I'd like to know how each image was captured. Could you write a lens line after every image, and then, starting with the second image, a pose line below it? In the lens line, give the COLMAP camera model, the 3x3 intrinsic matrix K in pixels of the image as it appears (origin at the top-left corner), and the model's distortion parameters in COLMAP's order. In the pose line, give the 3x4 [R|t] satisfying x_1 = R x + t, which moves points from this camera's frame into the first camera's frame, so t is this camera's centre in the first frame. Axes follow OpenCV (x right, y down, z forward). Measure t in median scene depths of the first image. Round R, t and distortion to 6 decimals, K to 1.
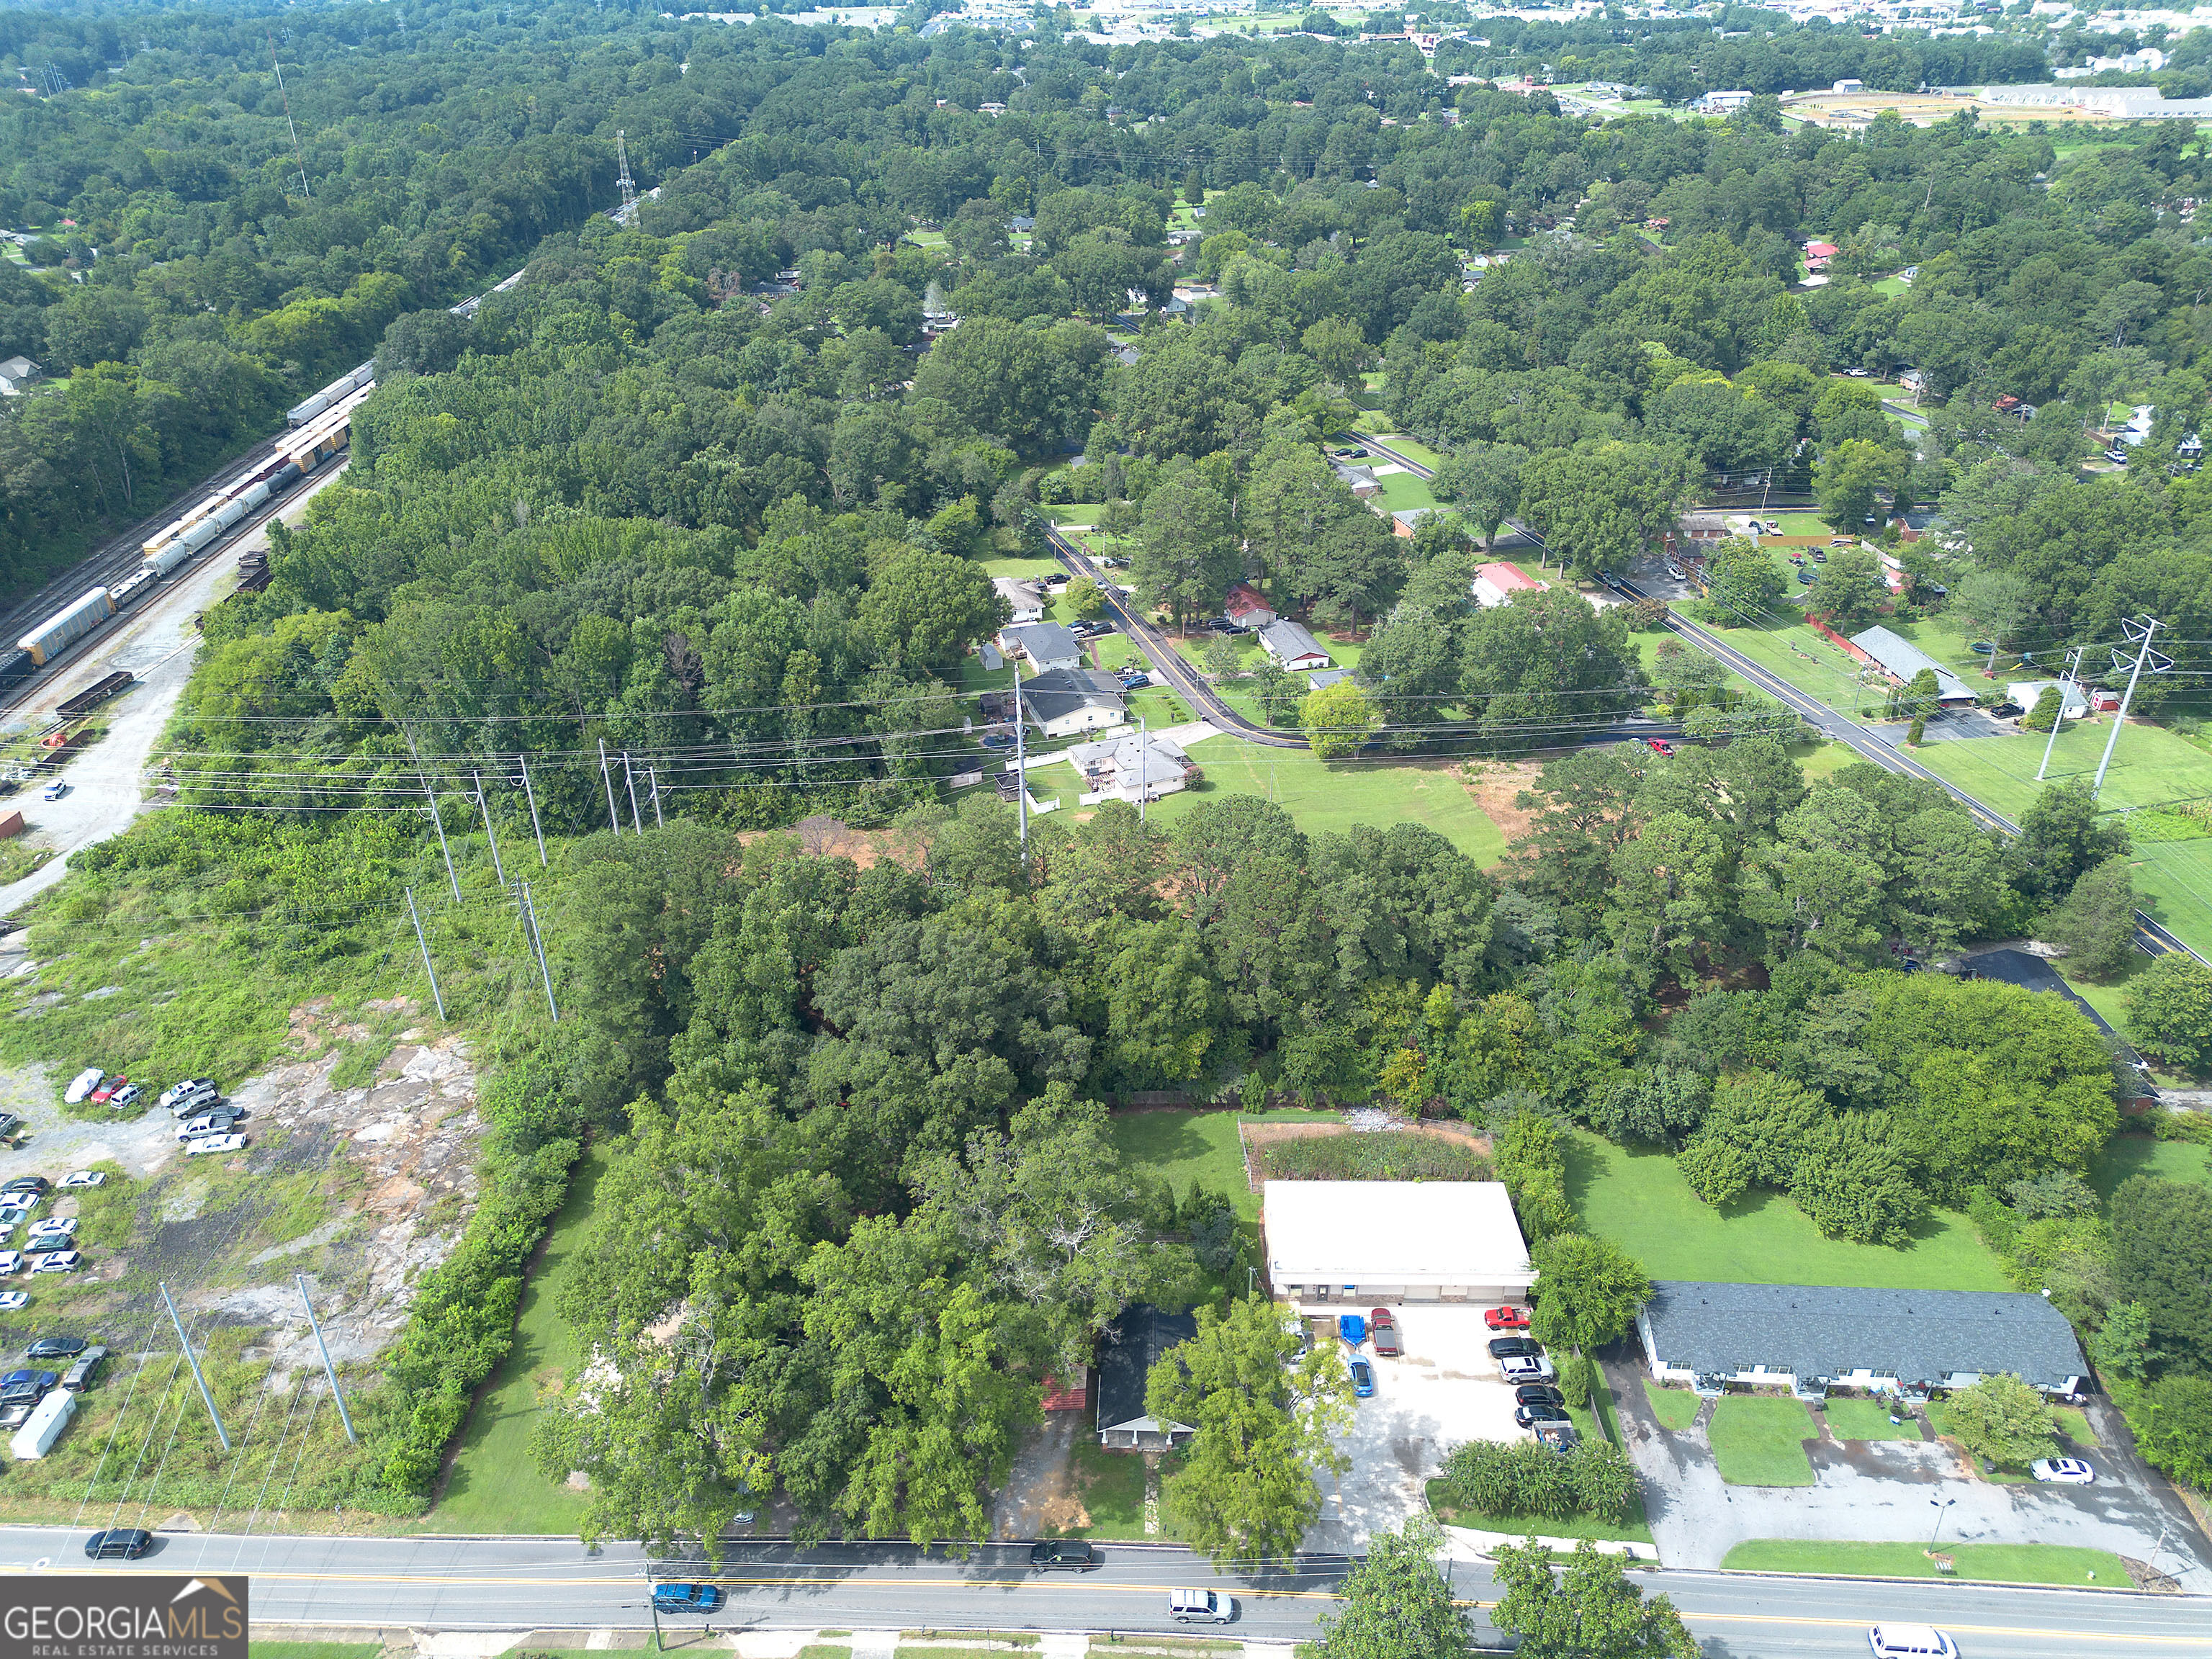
lens RADIAL K [[1566.4, 0, 1104.8], [0, 1566.4, 843.9], [0, 0, 1]] dist [0.072080, -0.062028]
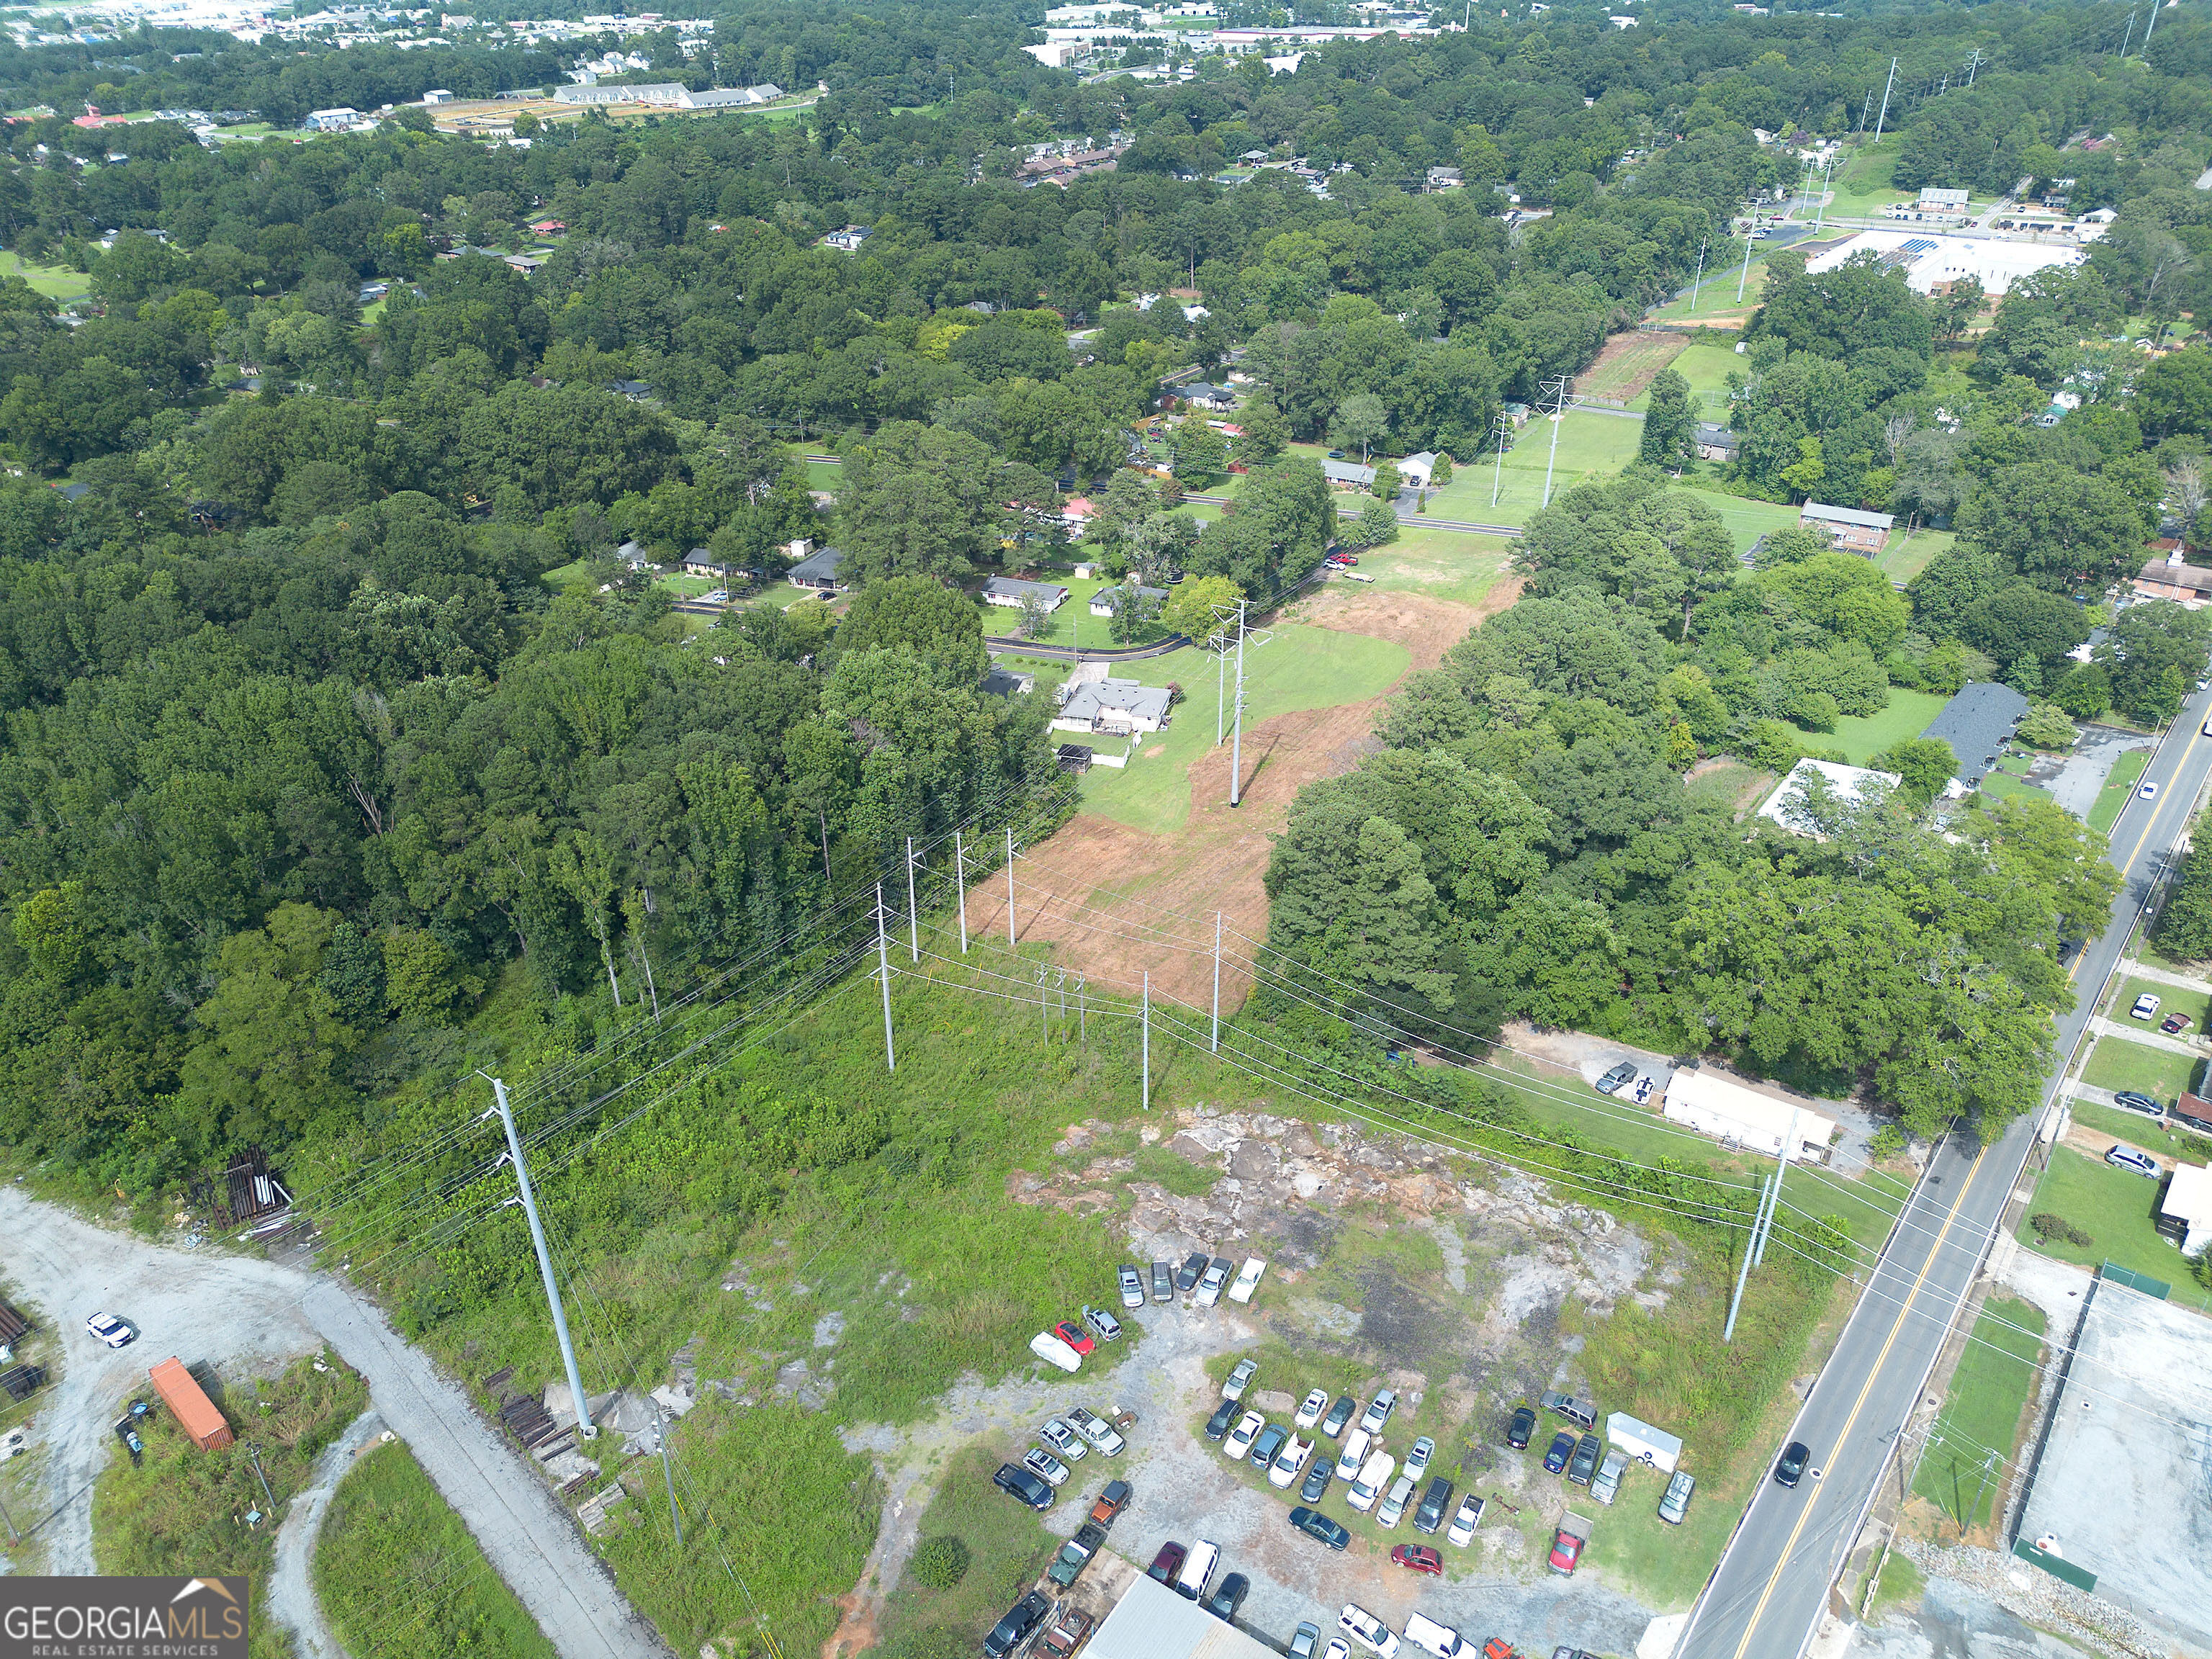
lens RADIAL K [[1566.4, 0, 1111.2], [0, 1566.4, 833.5], [0, 0, 1]] dist [0.072080, -0.062028]
pose [[0.594345, -0.396430, 0.699712, -1.133428], [0.406080, 0.898933, 0.164372, -0.219815], [-0.694157, 0.186445, 0.695259, 0.383679]]
